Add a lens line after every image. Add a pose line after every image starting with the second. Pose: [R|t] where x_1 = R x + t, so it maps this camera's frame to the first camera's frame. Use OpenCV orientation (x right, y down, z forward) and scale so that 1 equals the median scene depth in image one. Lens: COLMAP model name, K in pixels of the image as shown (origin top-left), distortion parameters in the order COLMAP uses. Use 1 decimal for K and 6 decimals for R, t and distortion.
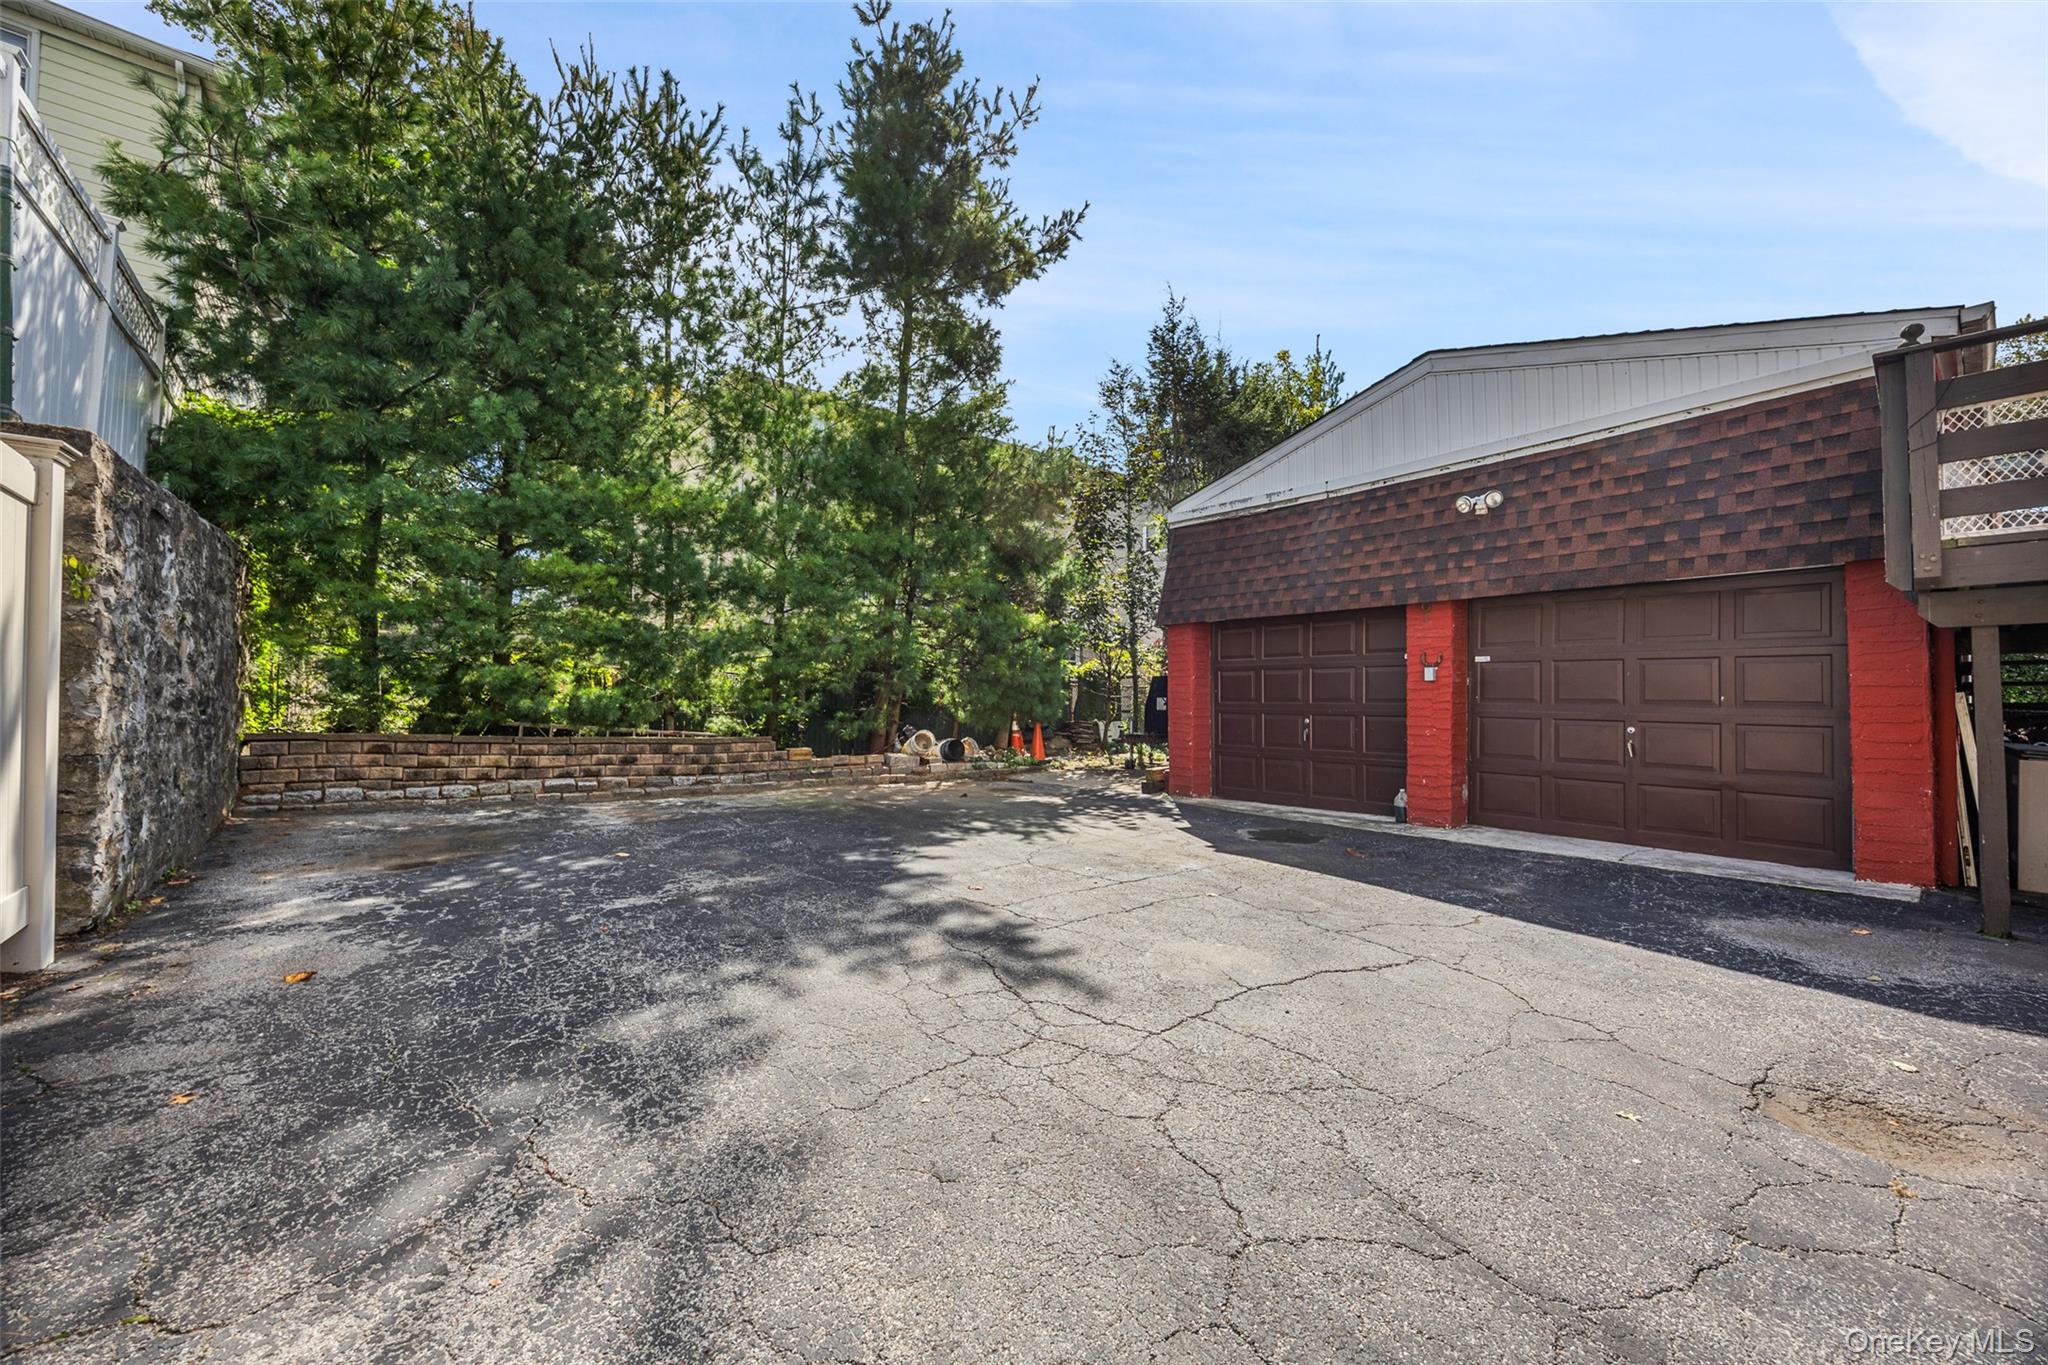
lens RADIAL K [[789.0, 0, 1024.0], [0, 789.0, 682.5], [0, 0, 1]] dist [-0.000603, -0.000021]
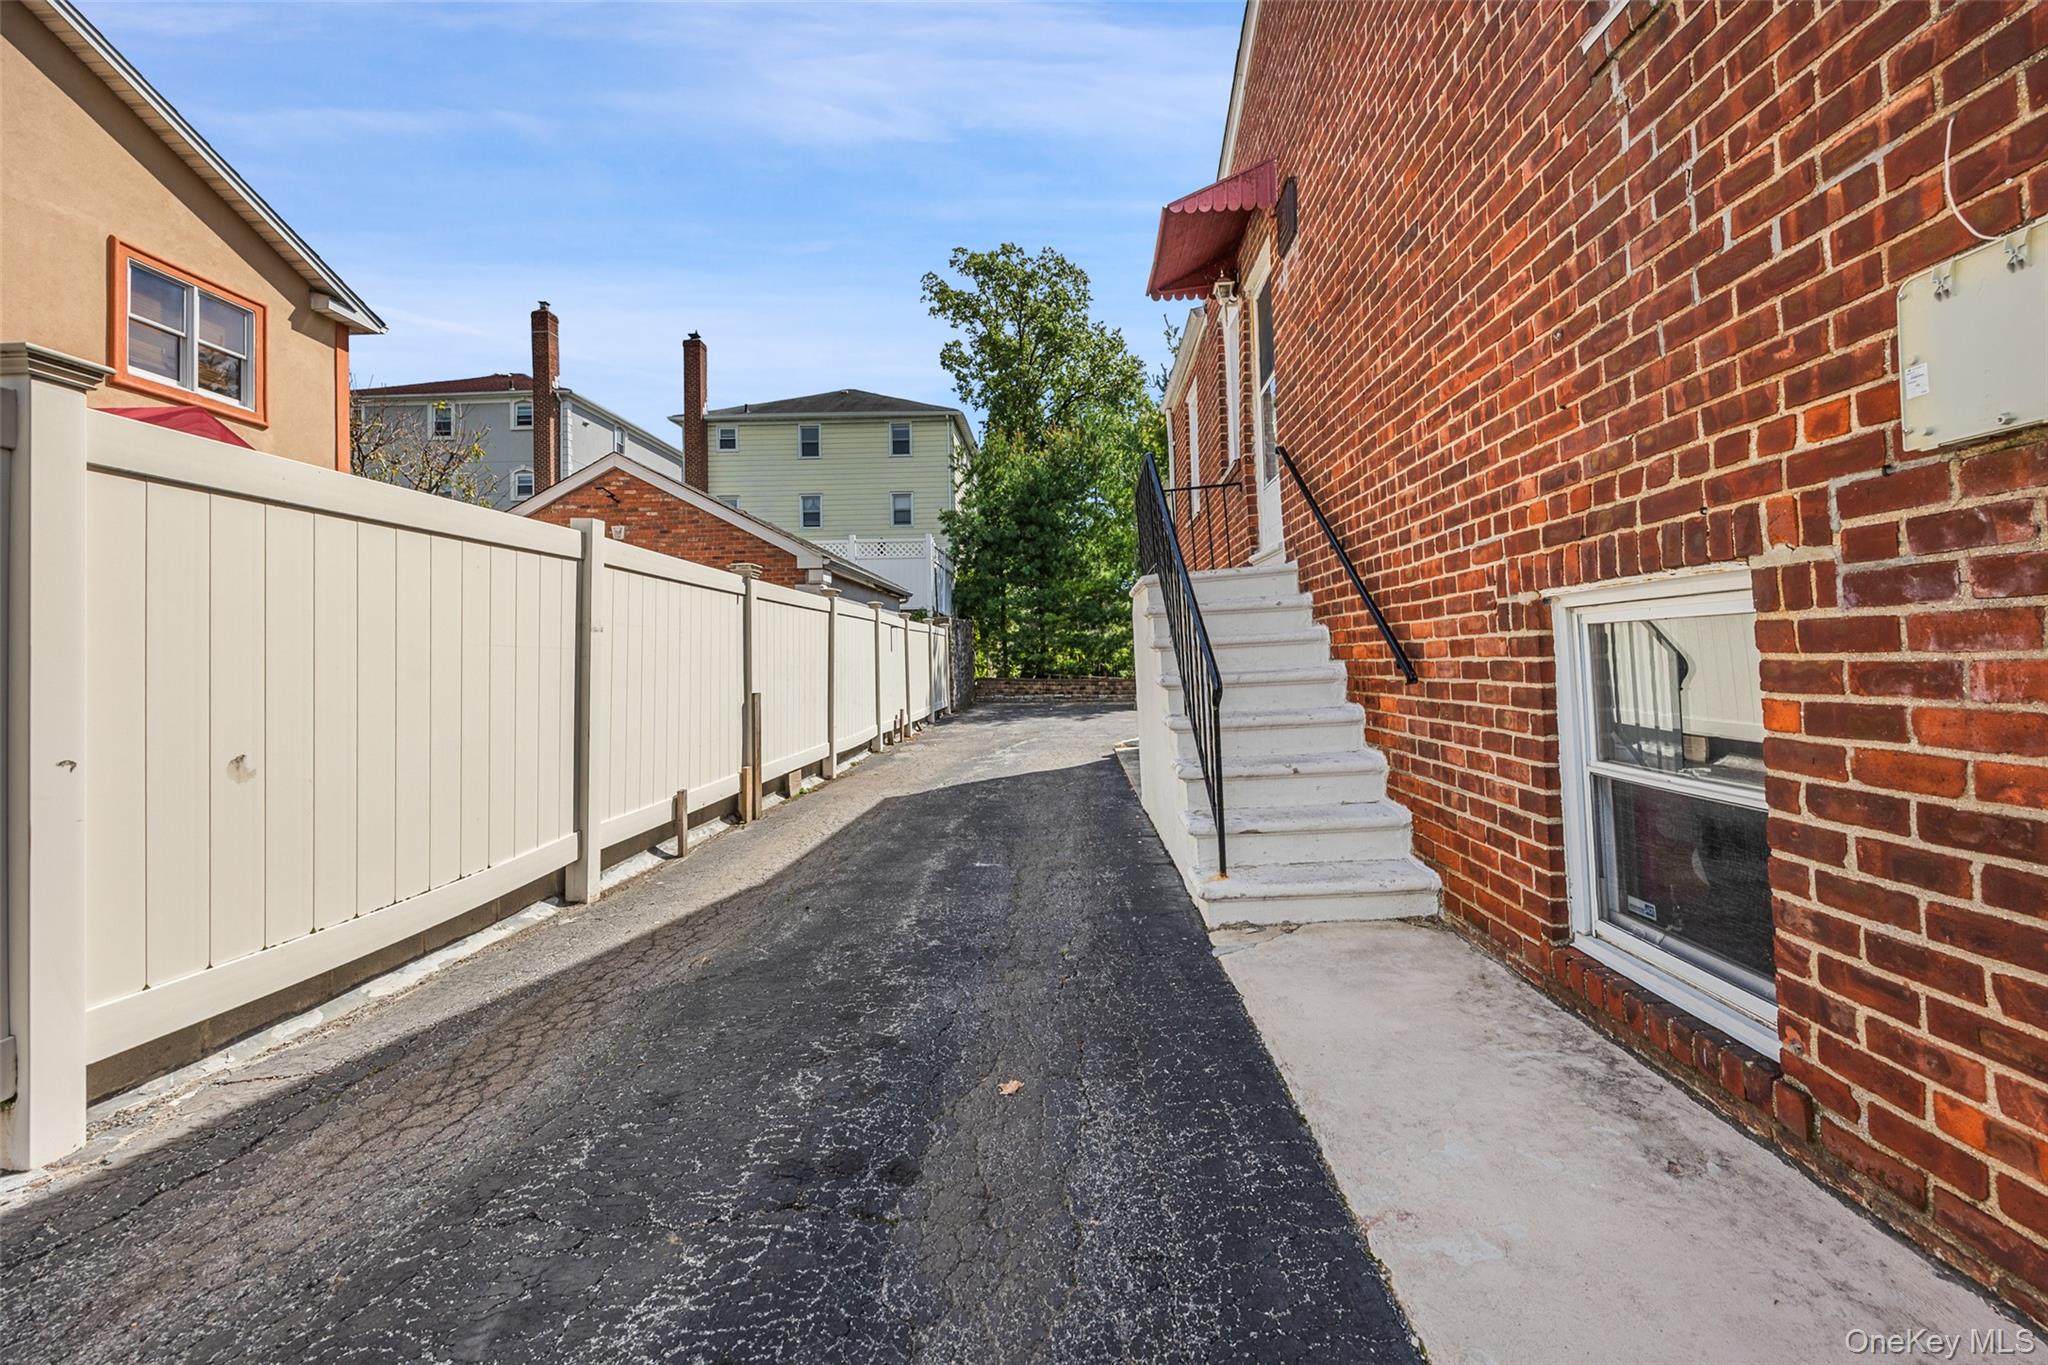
lens RADIAL K [[794.5, 0, 1028.5], [0, 794.5, 730.5], [0, 0, 1]] dist [-0.003532, -0.000180]
pose [[0.737489, 0.034872, -0.674459, 1.281317], [0.043534, 0.994134, 0.099003, -0.031780], [0.673955, -0.102376, 0.731645, -1.177426]]
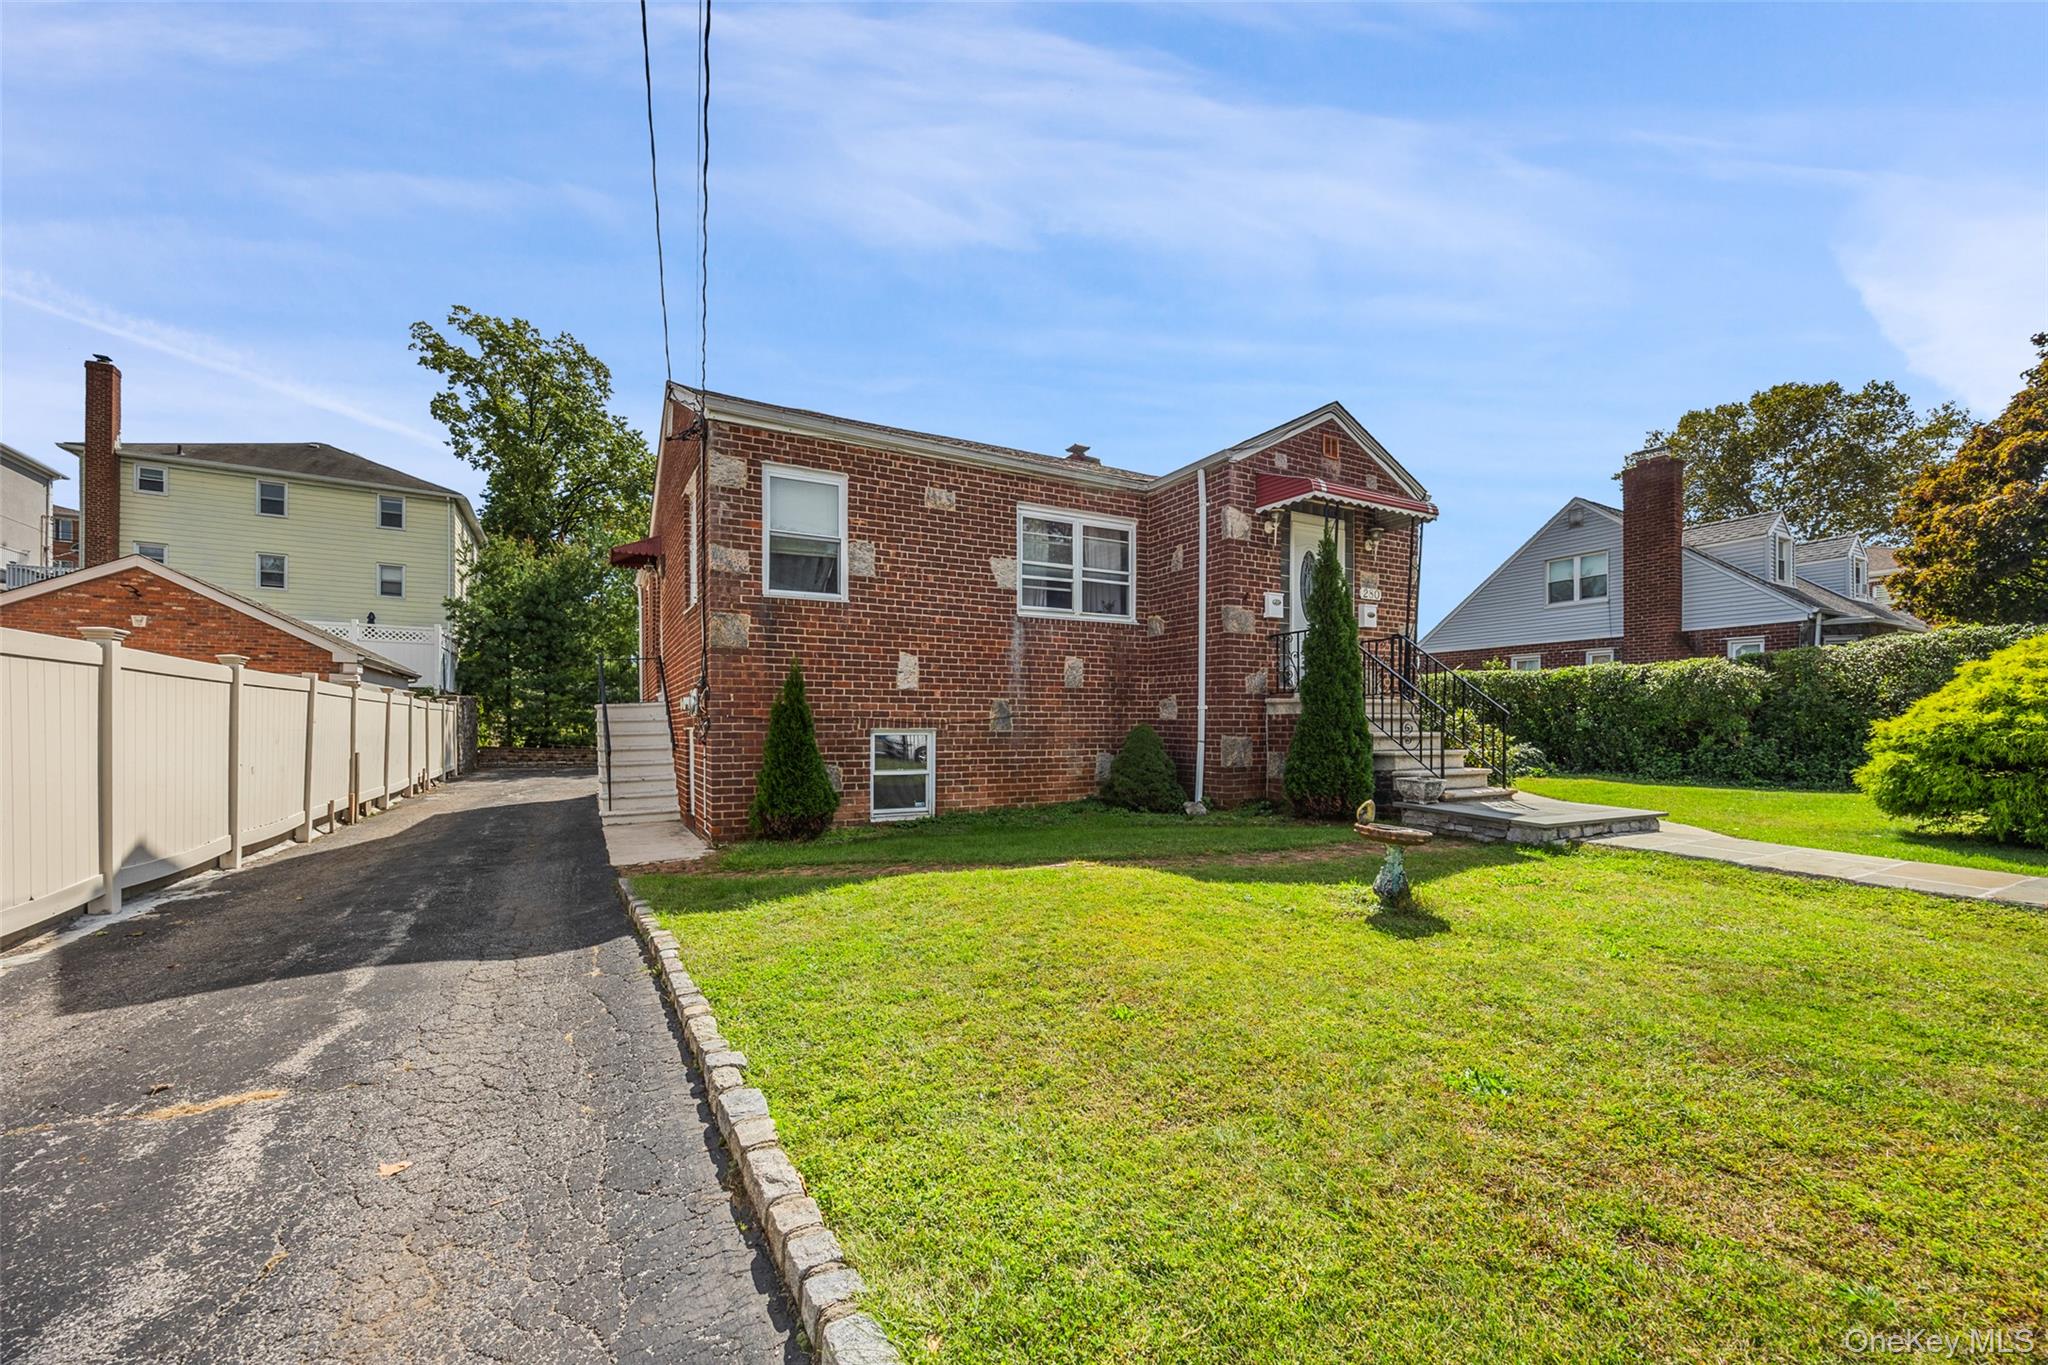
lens RADIAL K [[794.5, 0, 1028.5], [0, 794.5, 730.5], [0, 0, 1]] dist [-0.003532, -0.000180]
pose [[0.984118, -0.002119, -0.177501, 2.047013], [0.005994, 0.999755, 0.021301, -0.068672], [0.177413, -0.022026, 0.983890, -2.037343]]
